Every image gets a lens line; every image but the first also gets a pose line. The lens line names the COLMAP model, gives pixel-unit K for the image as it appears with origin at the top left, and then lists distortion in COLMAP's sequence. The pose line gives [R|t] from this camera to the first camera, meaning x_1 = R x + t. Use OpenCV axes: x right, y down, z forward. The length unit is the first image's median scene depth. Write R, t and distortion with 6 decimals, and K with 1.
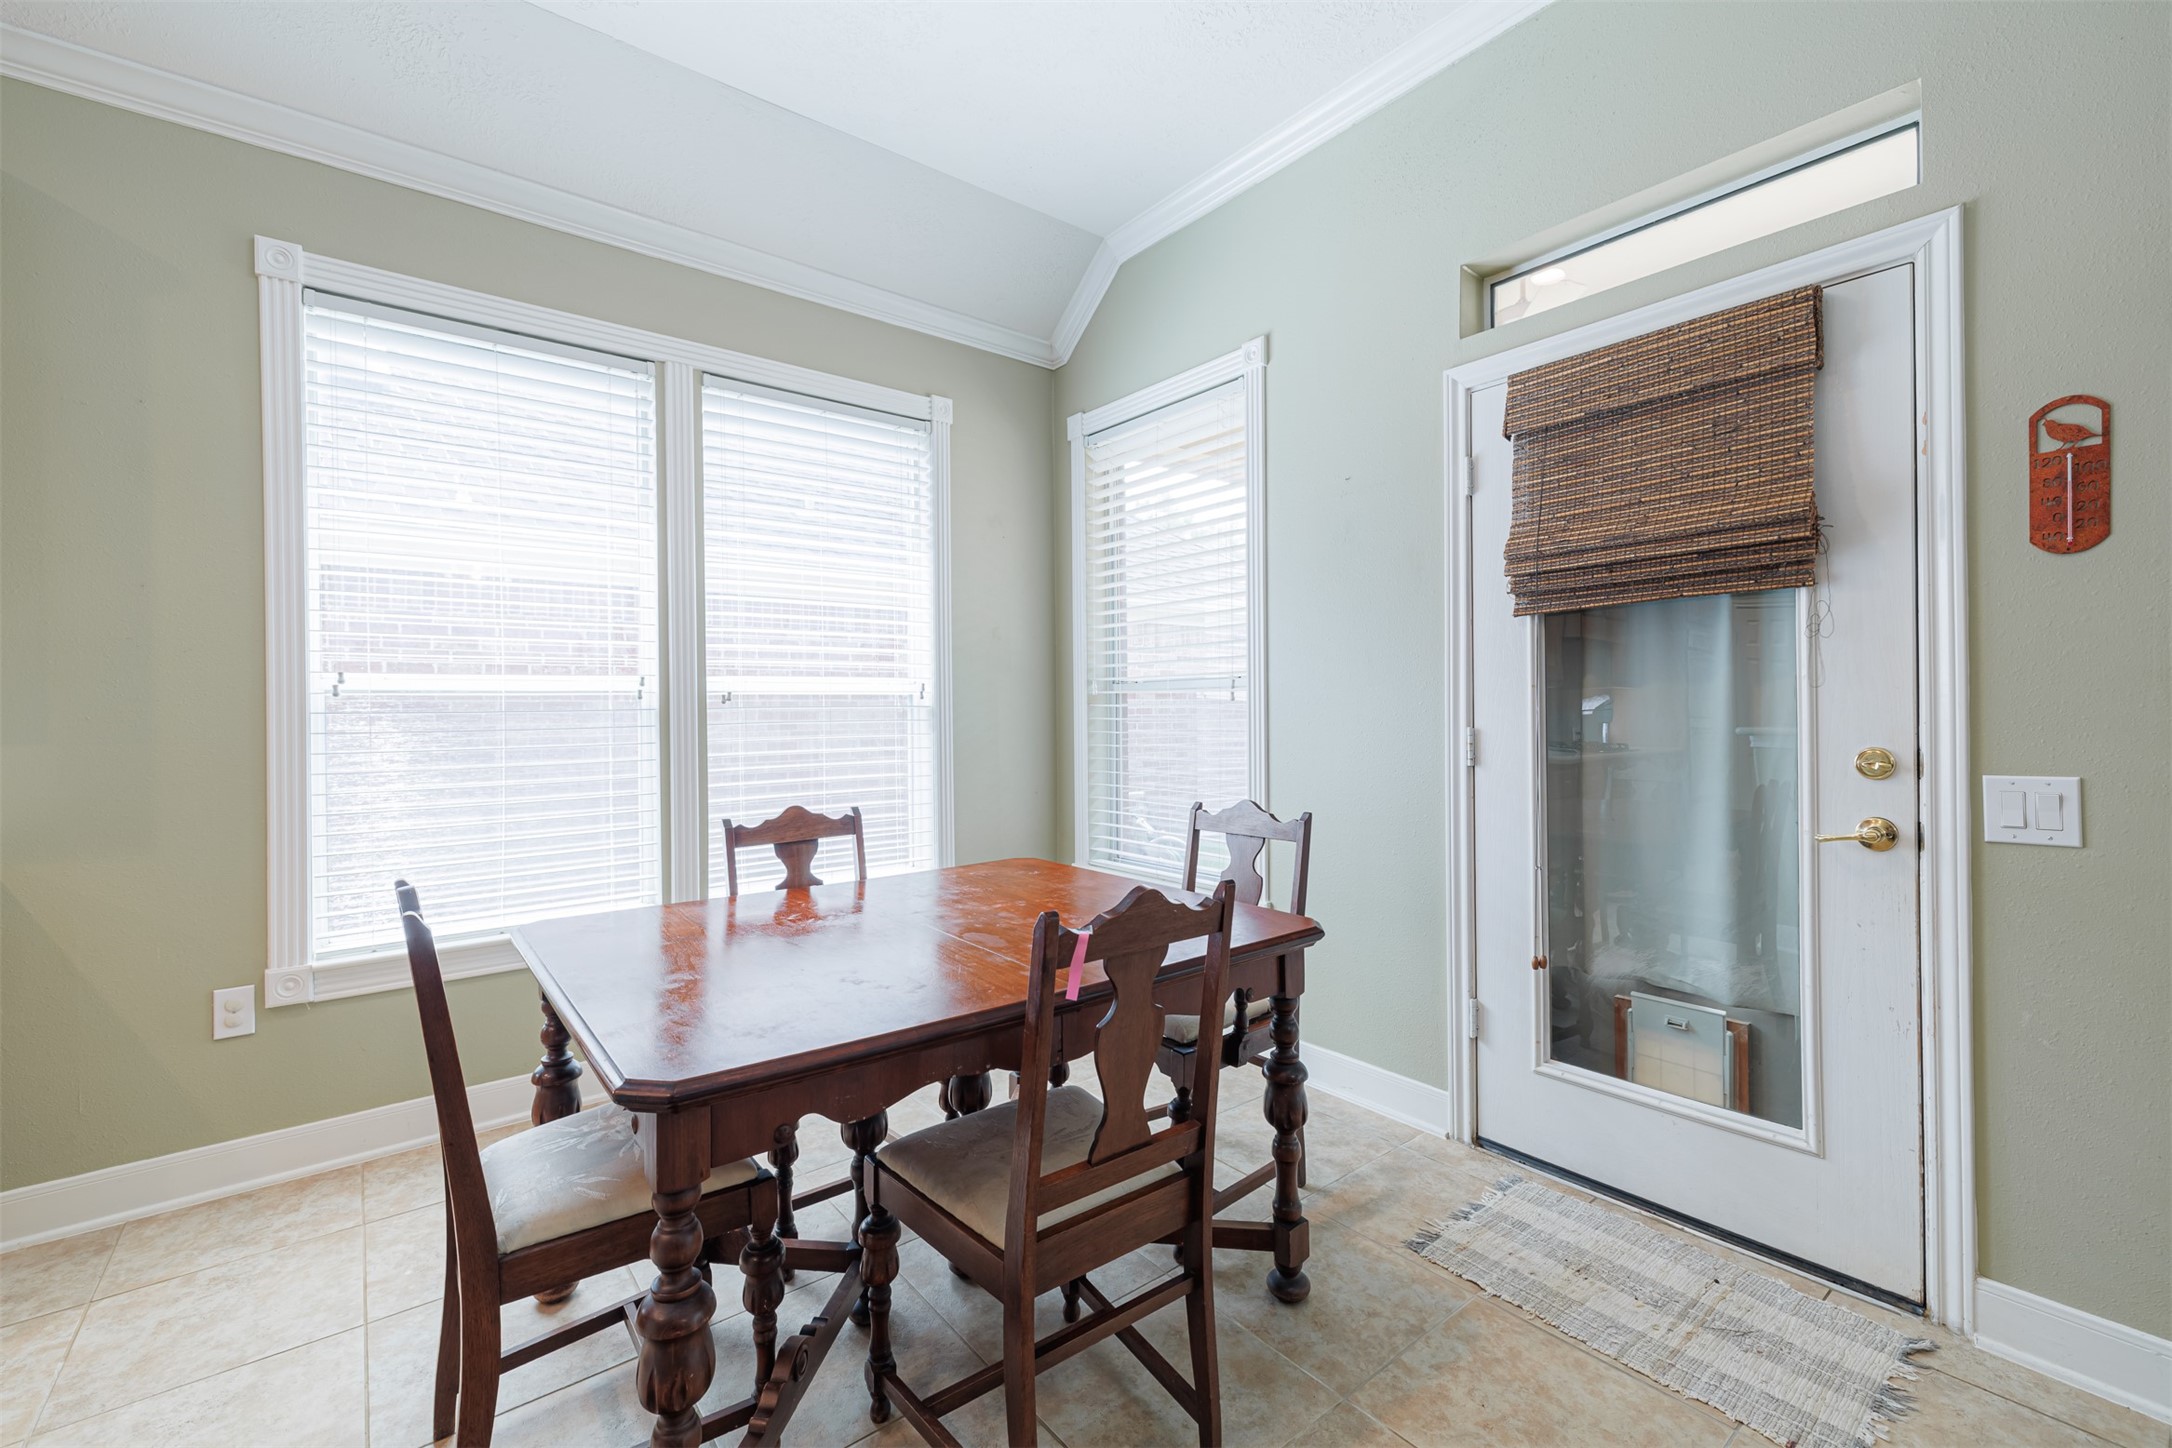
lens RADIAL K [[905.1, 0, 1075.2], [0, 905.1, 712.6], [0, 0, 1]] dist [0.011814, -0.003578]
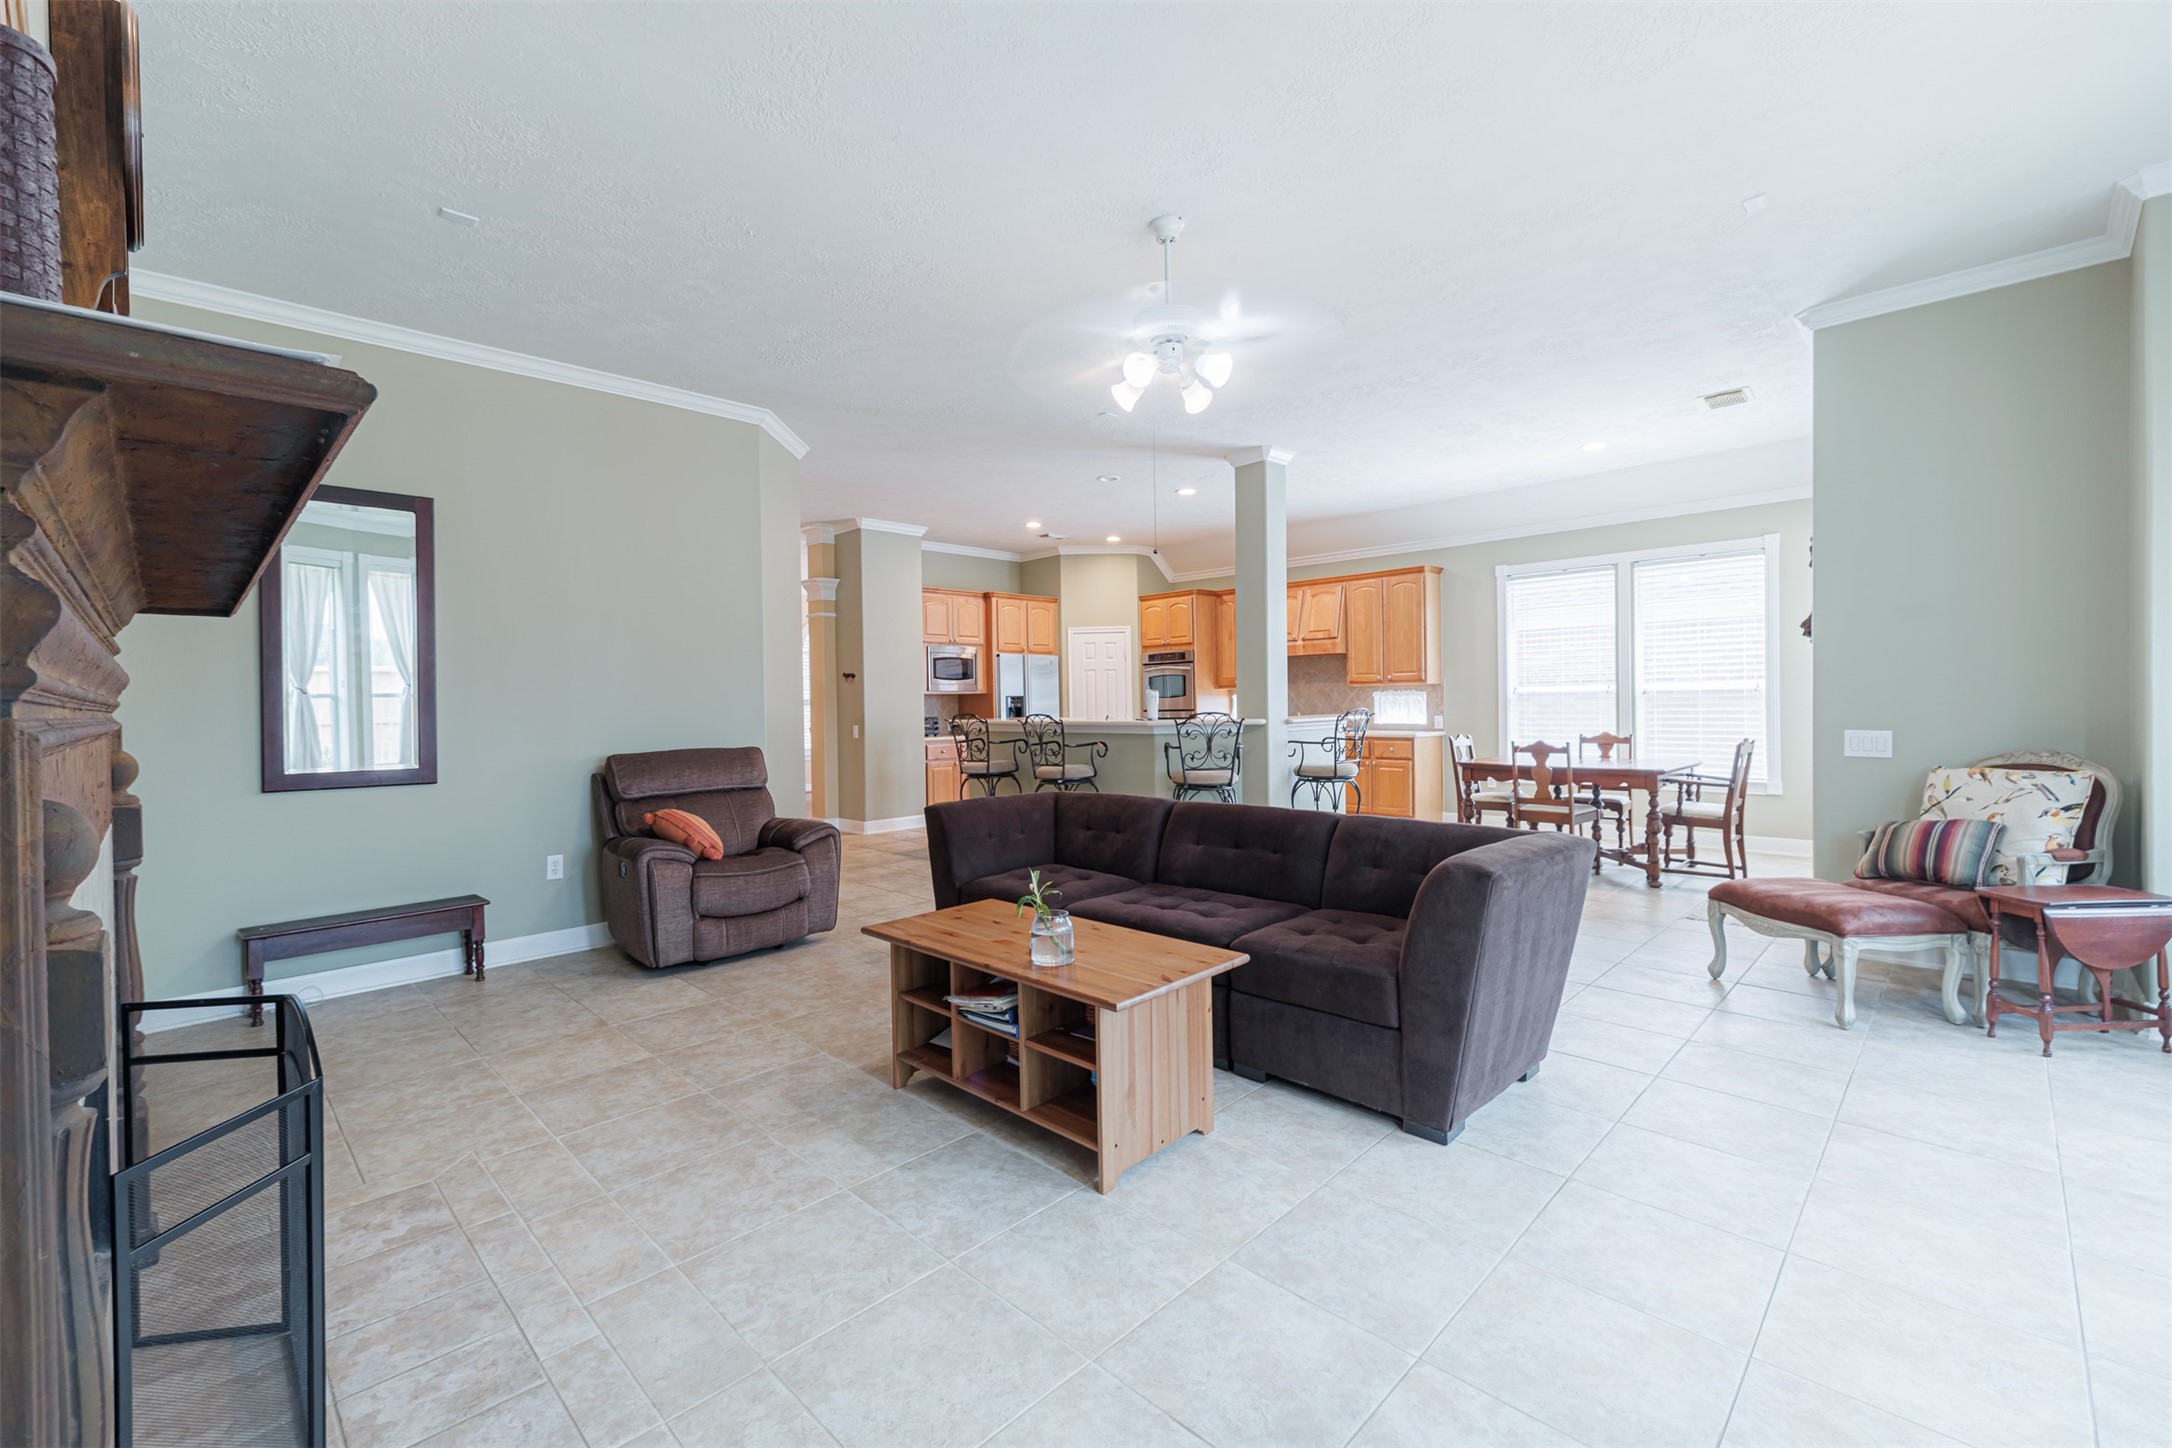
lens RADIAL K [[905.1, 0, 1060.2], [0, 905.1, 707.1], [0, 0, 1]] dist [0.011814, -0.003578]
pose [[0.108086, 0.015658, -0.994018, 2.408408], [0.012014, 0.999782, 0.017055, -0.047850], [0.994069, -0.013785, 0.107875, -1.064881]]
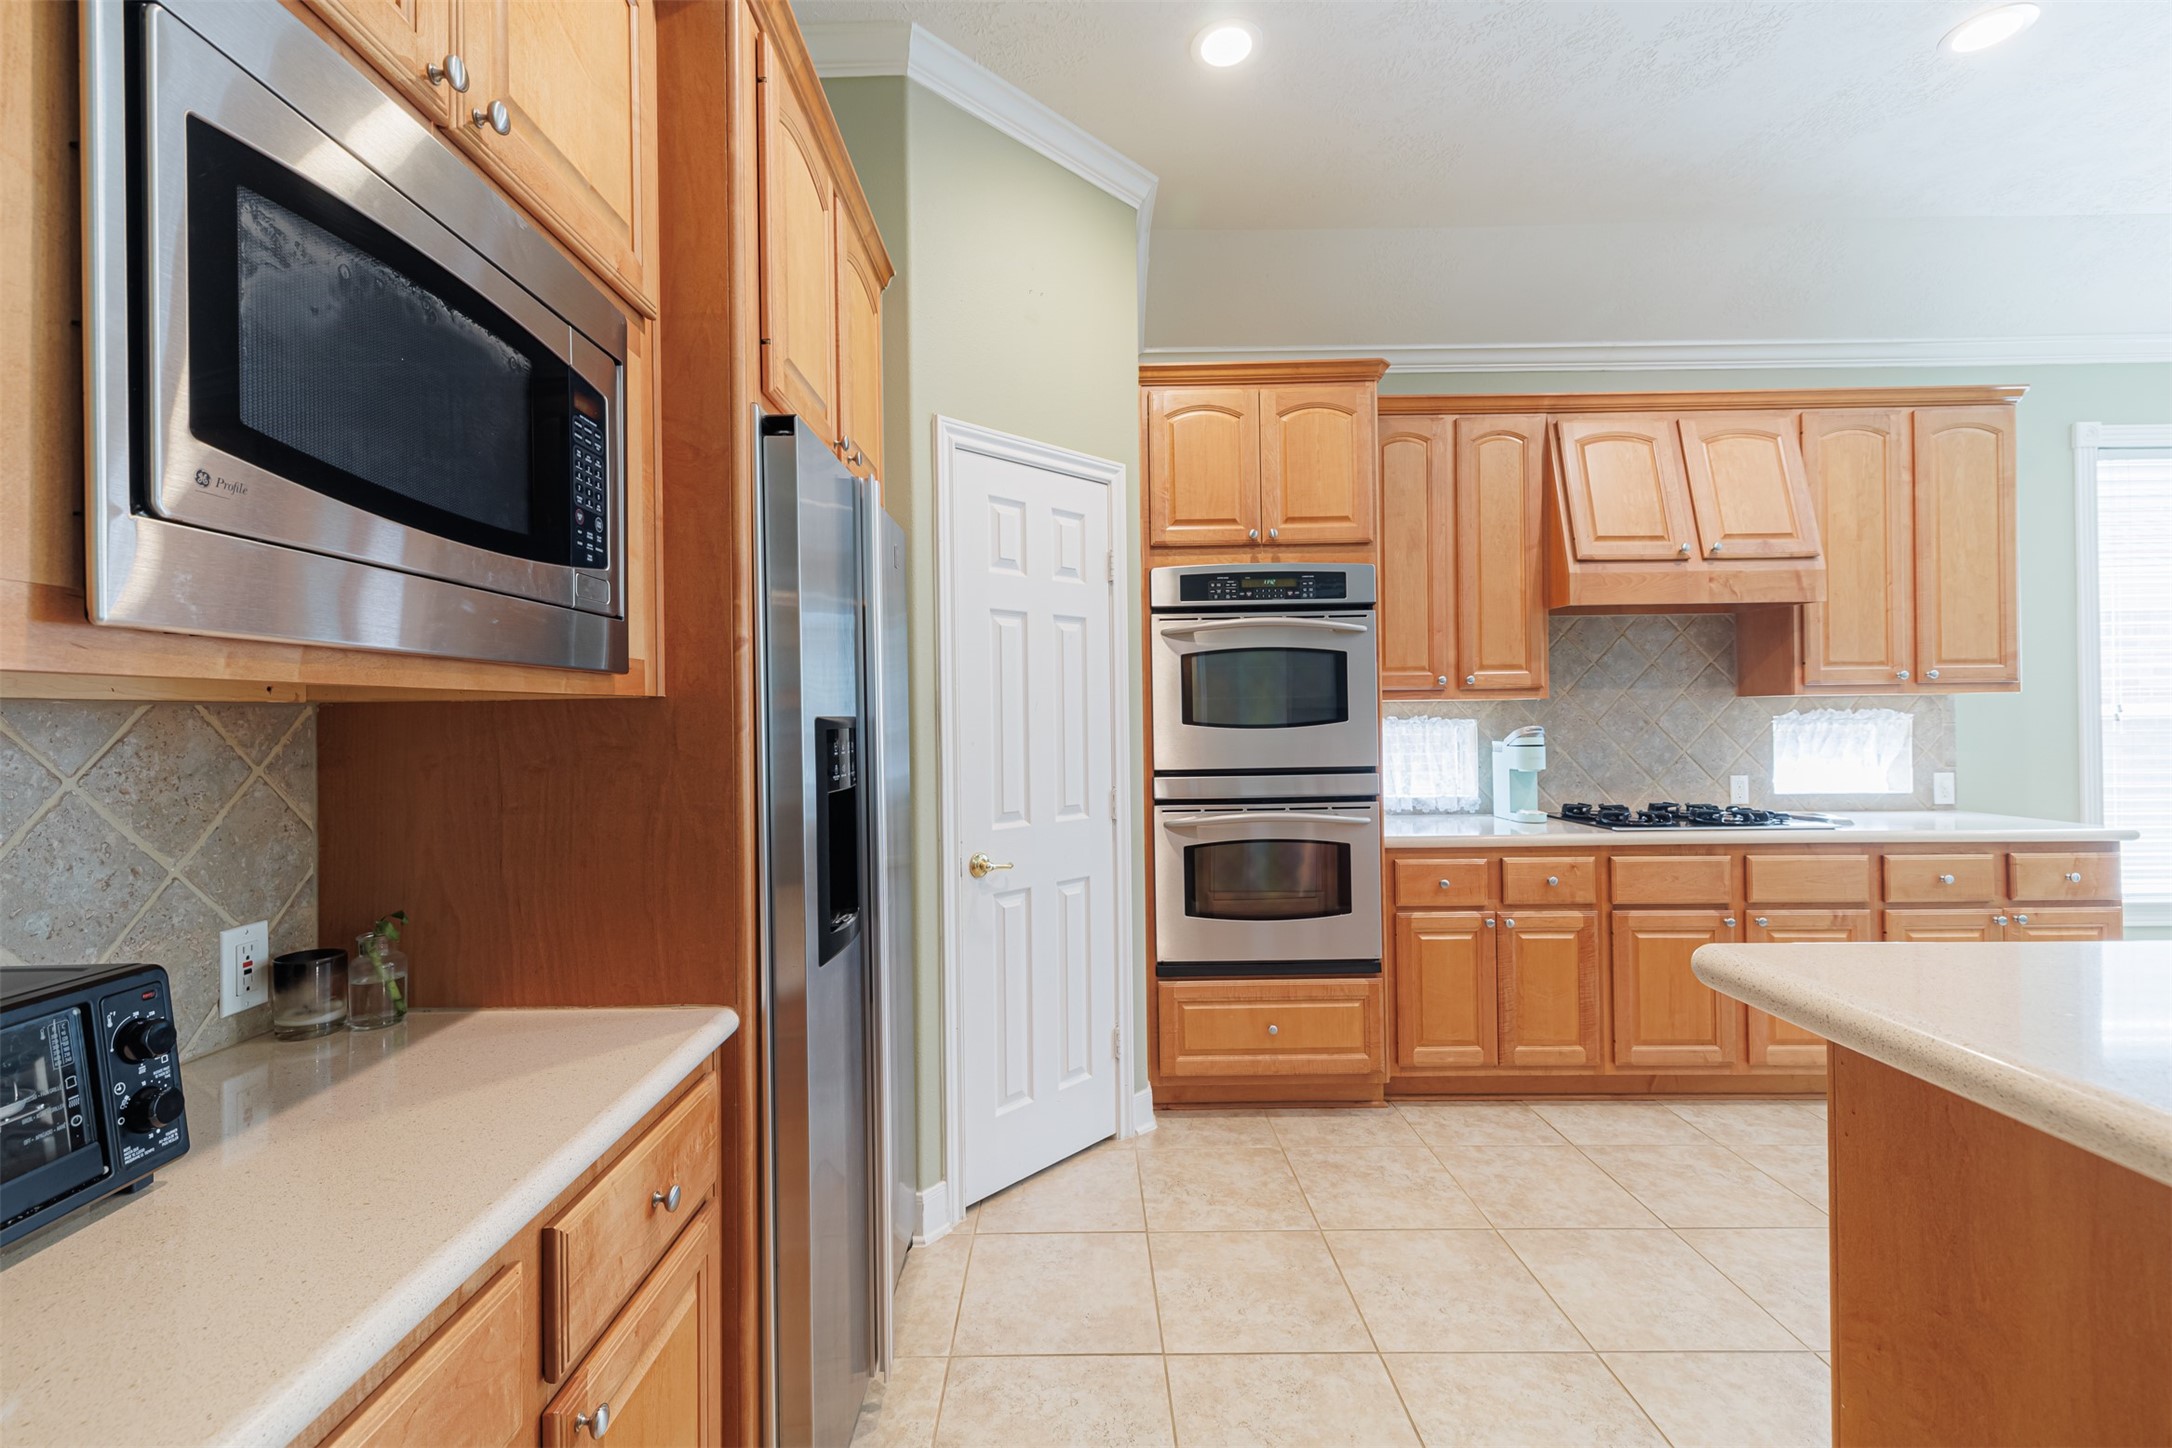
lens RADIAL K [[905.1, 0, 1064.8], [0, 905.1, 708.9], [0, 0, 1]] dist [0.011814, -0.003578]
pose [[0.780994, -0.002876, -0.624532, -1.233179], [0.000781, 0.999993, -0.003628, -0.032944], [0.624538, 0.002345, 0.780991, -1.233343]]
